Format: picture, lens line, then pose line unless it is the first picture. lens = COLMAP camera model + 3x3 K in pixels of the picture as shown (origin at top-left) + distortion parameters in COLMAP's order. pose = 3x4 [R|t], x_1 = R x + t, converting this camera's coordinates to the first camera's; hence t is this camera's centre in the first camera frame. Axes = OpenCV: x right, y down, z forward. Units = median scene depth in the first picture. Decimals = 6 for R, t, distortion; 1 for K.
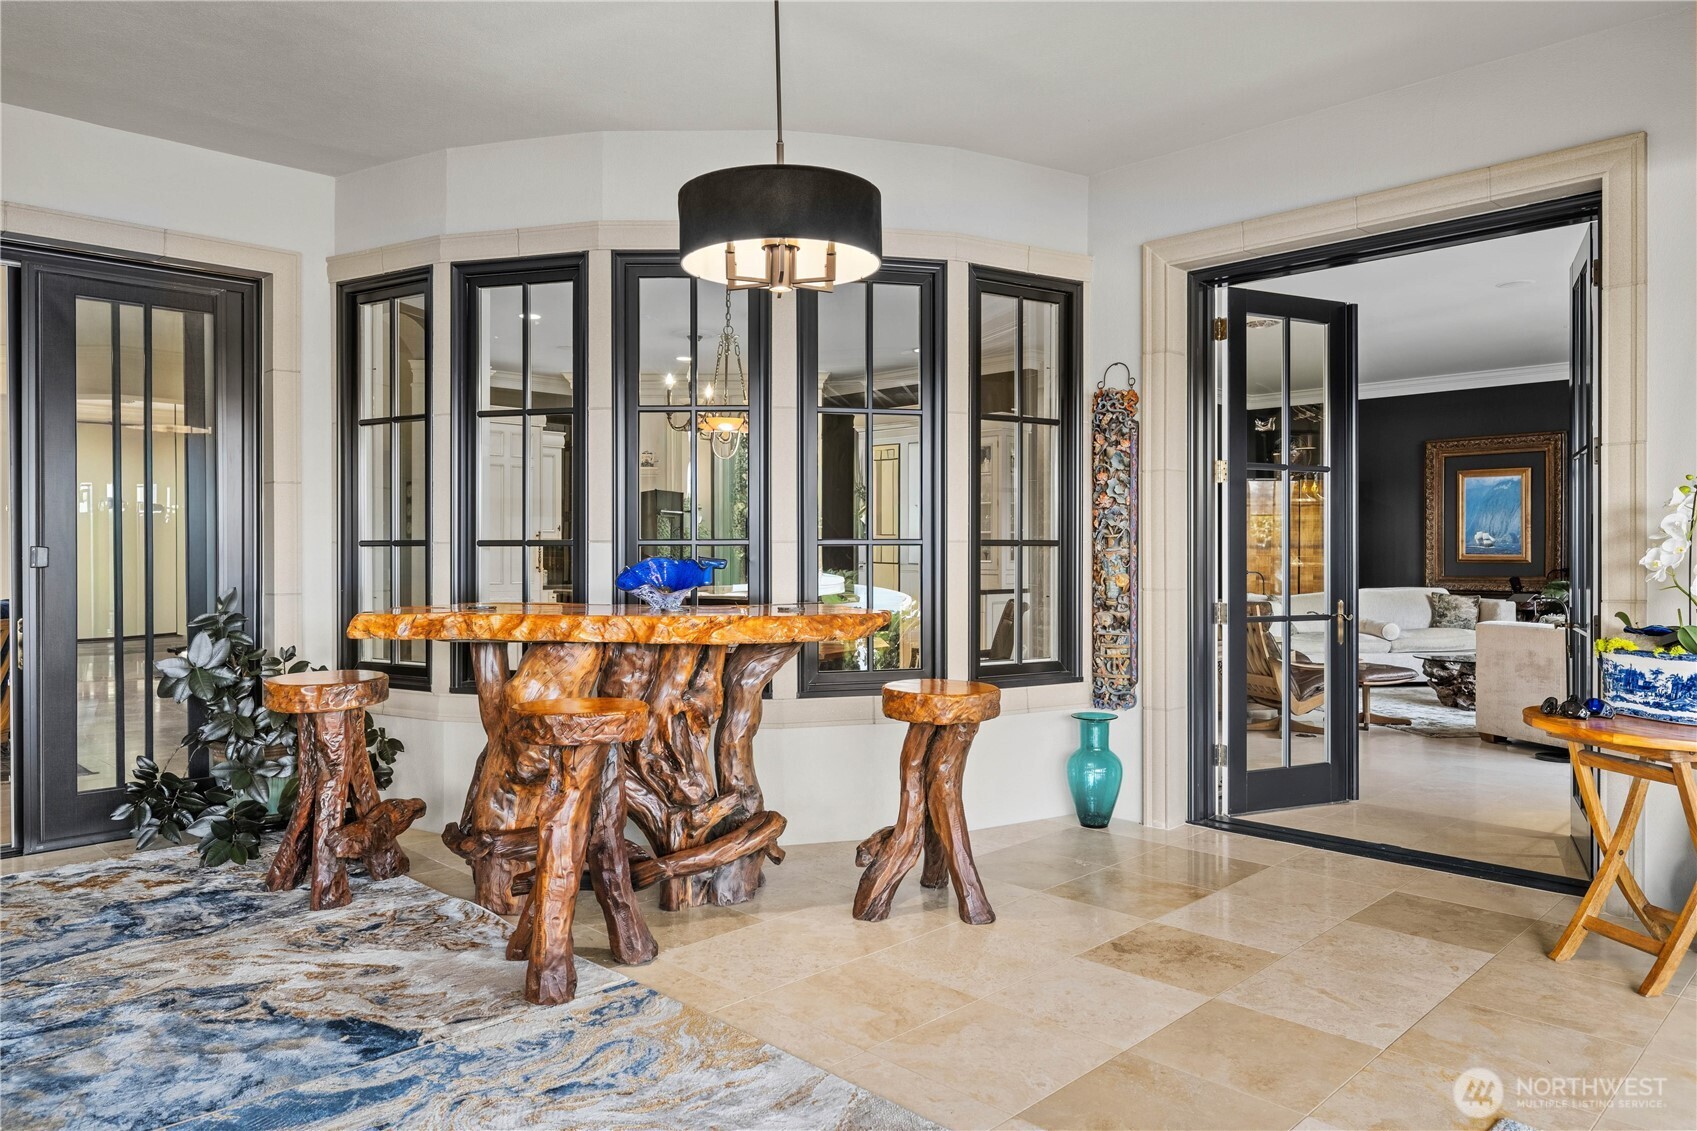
lens RADIAL K [[1118.8, 0, 848.5], [0, 1118.8, 565.5], [0, 0, 1]] dist [0.002642, 0.000761]
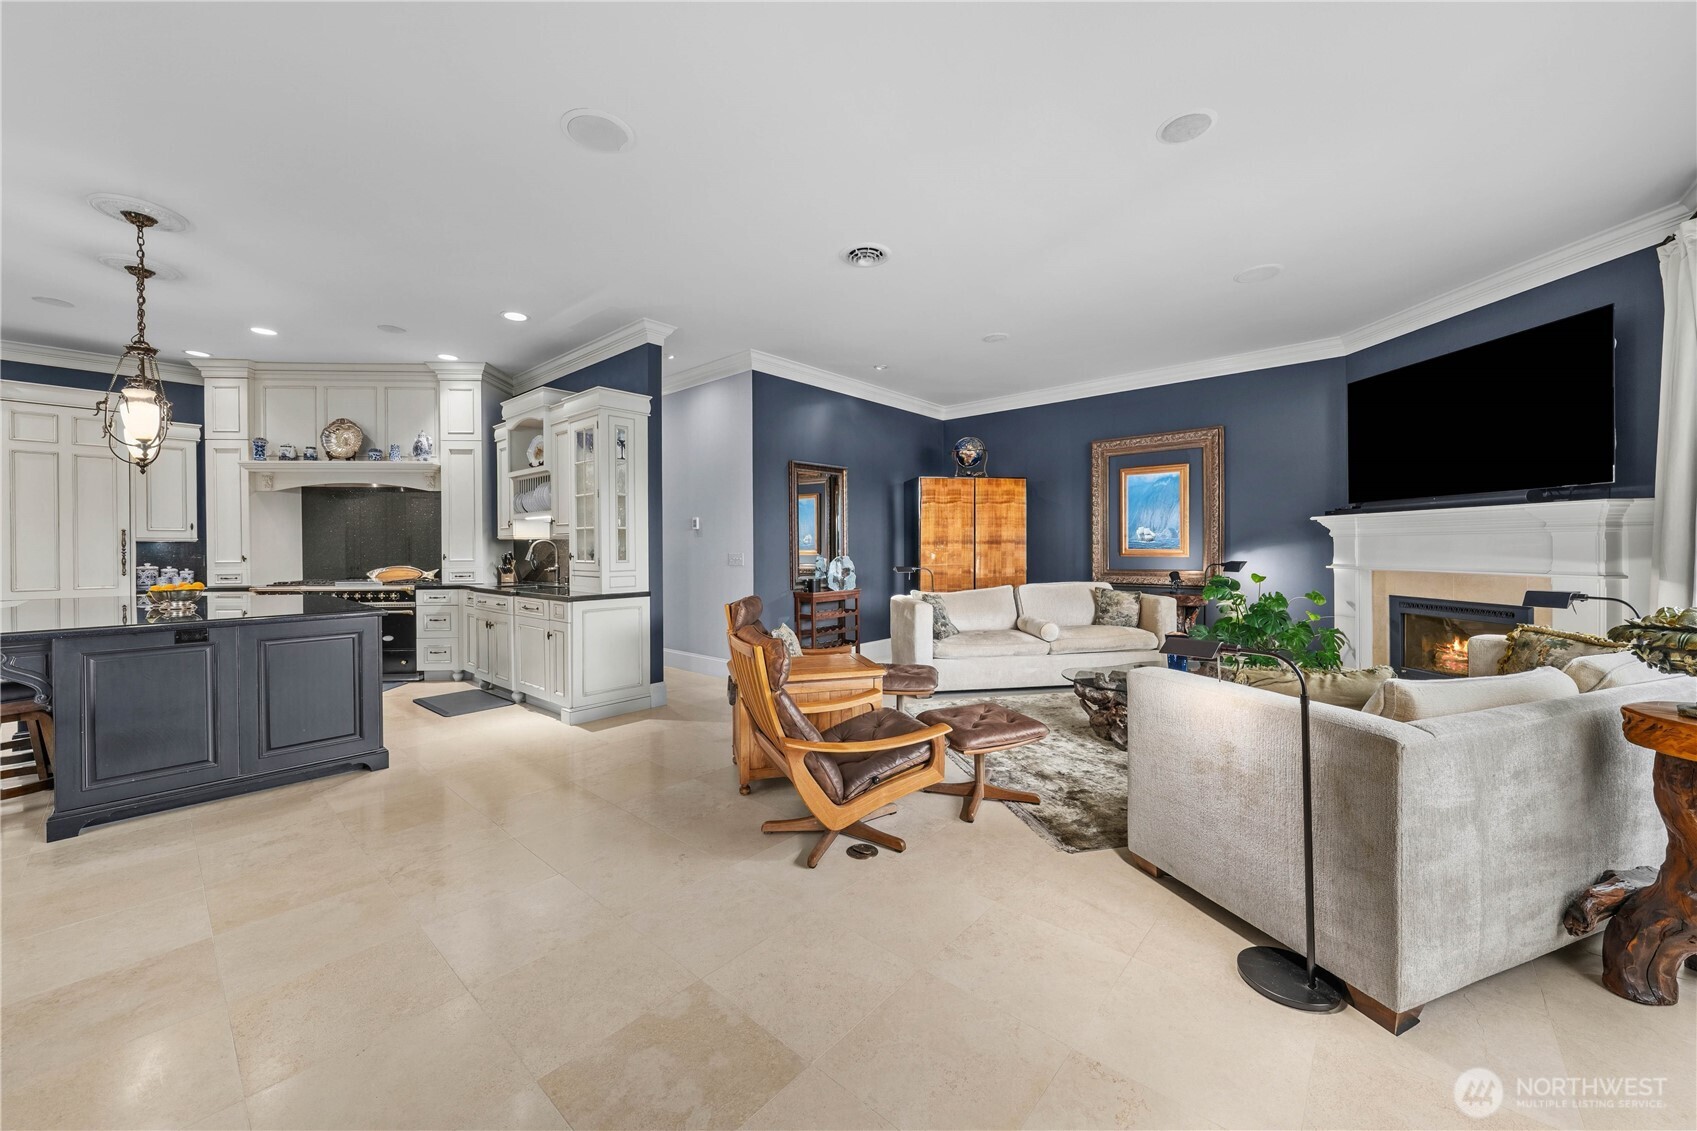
lens RADIAL K [[639.0, 0, 848.5], [0, 639.0, 565.5], [0, 0, 1]] dist [0.000043, 0.000011]
pose [[0.996850, -0.010171, 0.078654, 0.251555], [0.009035, 0.999850, 0.014781, -0.005873], [-0.078792, -0.014024, 0.996792, 0.439589]]
